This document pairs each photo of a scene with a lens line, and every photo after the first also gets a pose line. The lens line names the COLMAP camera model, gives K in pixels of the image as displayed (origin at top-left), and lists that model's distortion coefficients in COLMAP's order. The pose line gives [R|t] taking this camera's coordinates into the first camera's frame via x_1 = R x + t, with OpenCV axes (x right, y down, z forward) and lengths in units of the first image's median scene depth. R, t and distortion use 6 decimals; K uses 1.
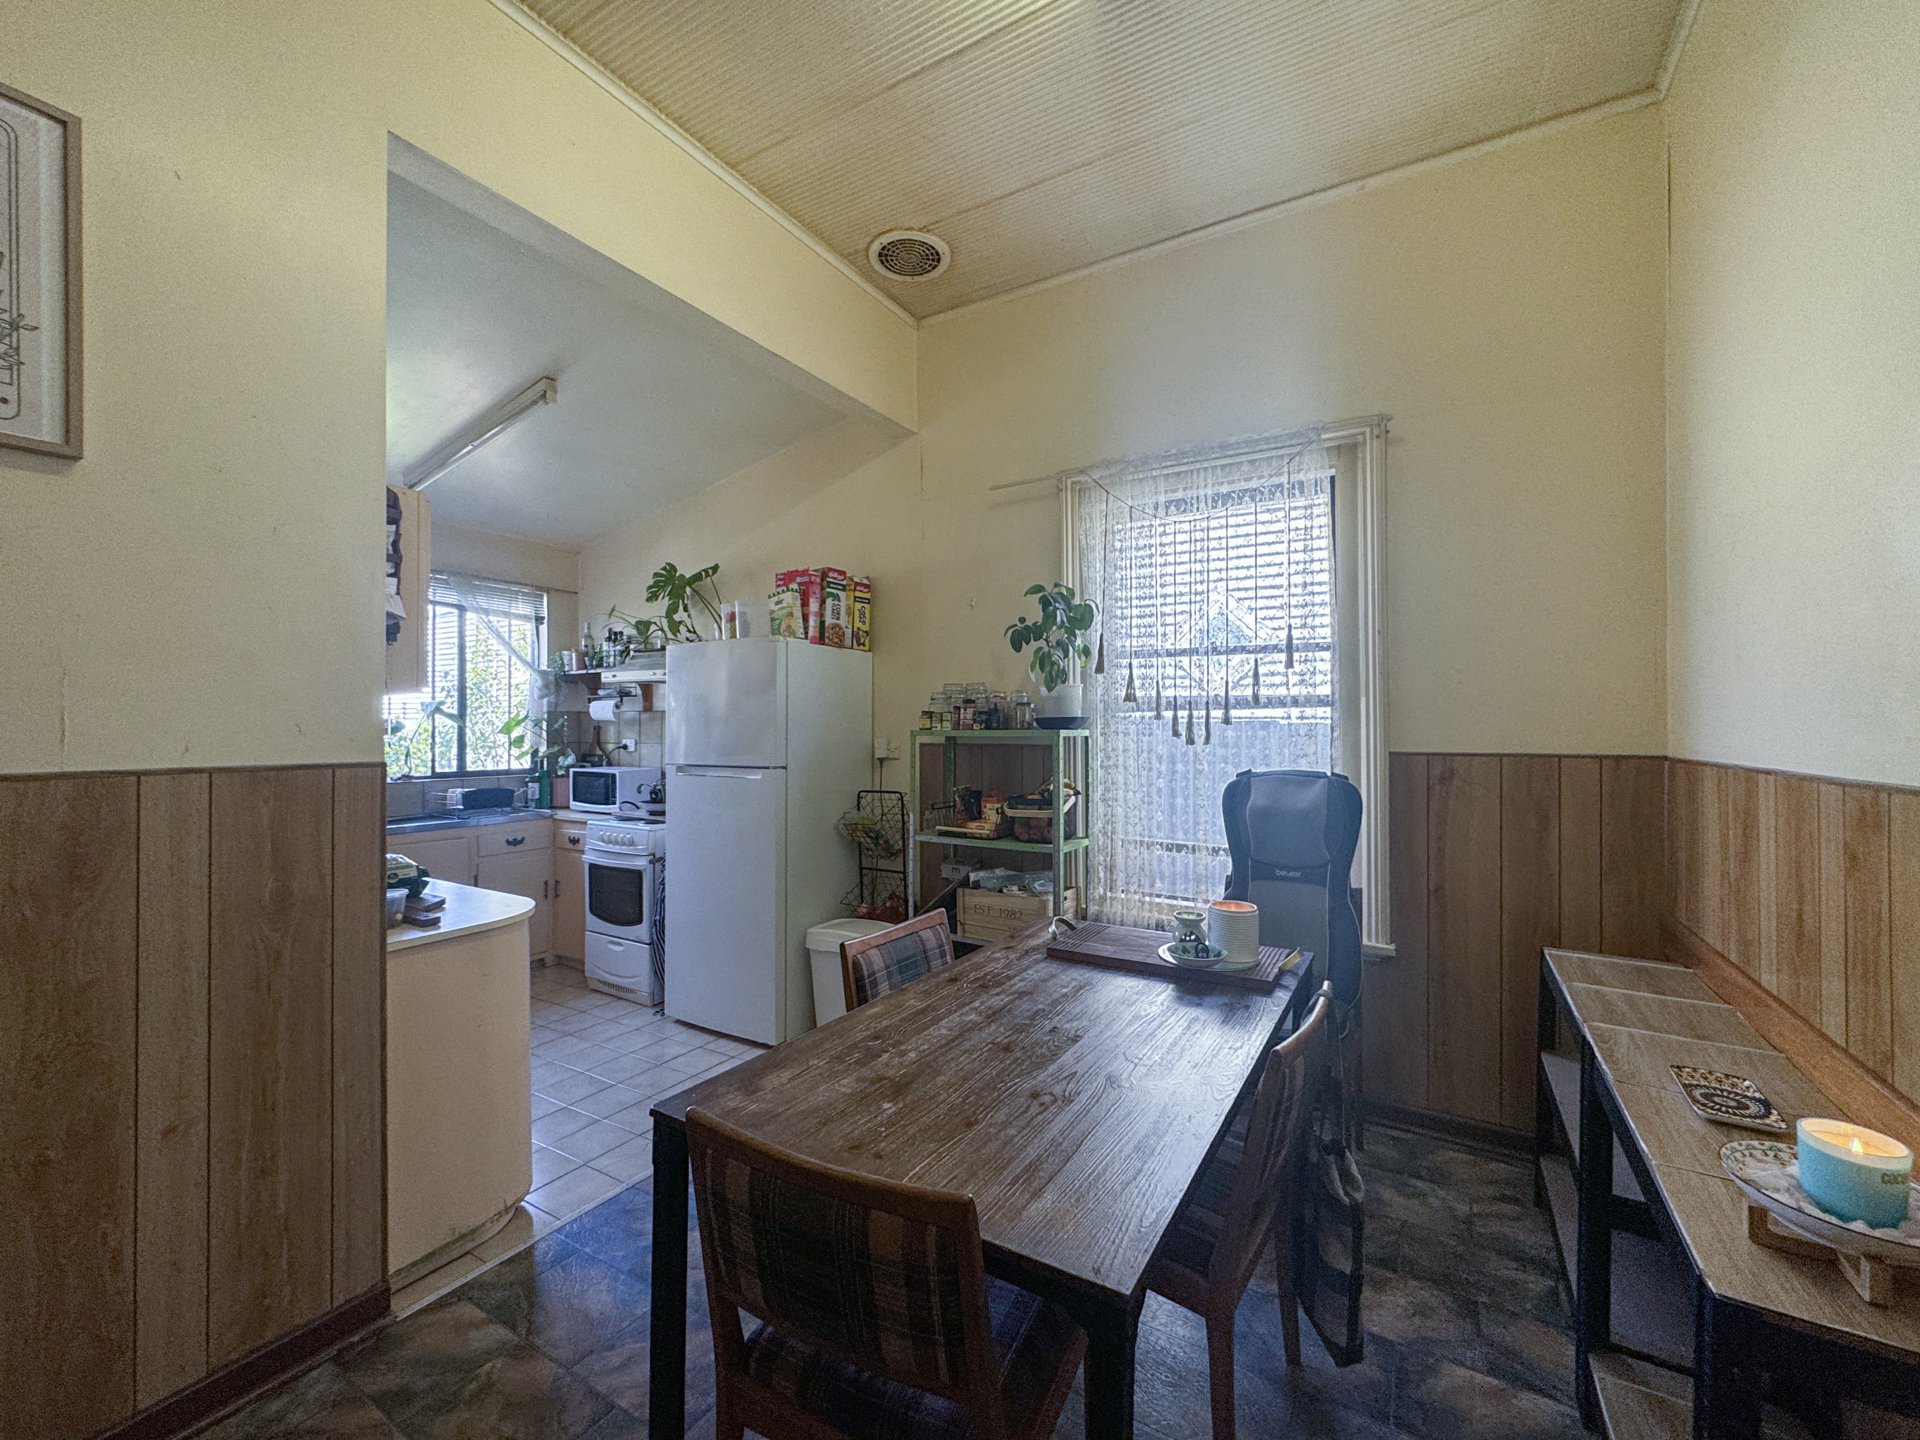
lens RADIAL K [[779.2, 0, 962.4], [0, 779.2, 722.2], [0, 0, 1]] dist [-0.001671, -0.000400]
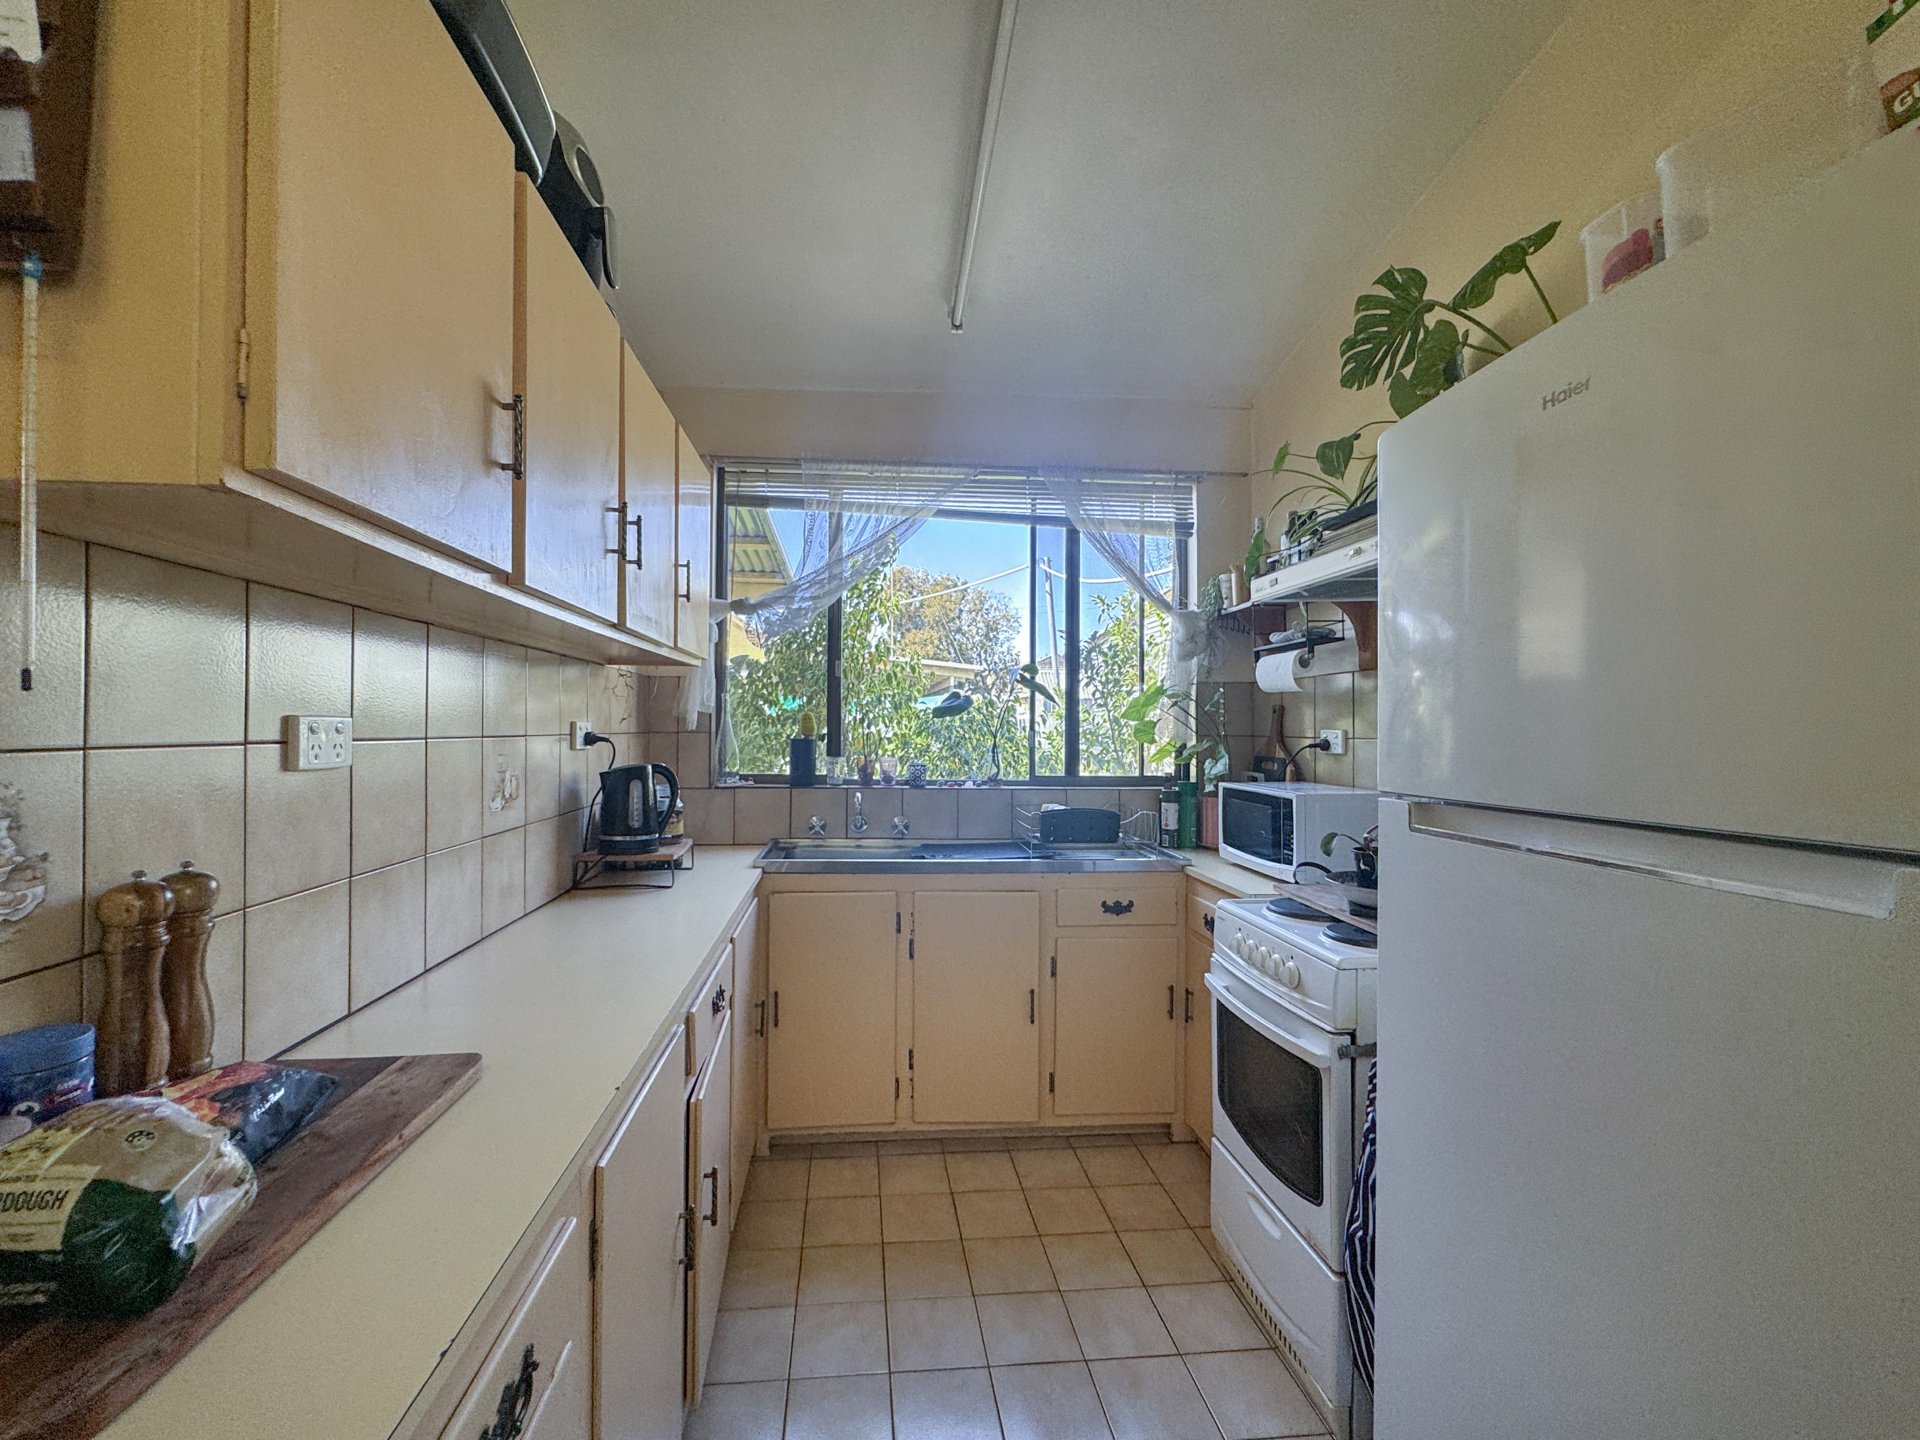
lens RADIAL K [[779.2, 0, 957.2], [0, 779.2, 720.6], [0, 0, 1]] dist [-0.001671, -0.000400]
pose [[0.599845, -0.000689, -0.800116, -0.177375], [-0.001887, 0.999996, -0.002276, 0.018137], [0.800114, 0.002875, 0.599841, 0.524953]]
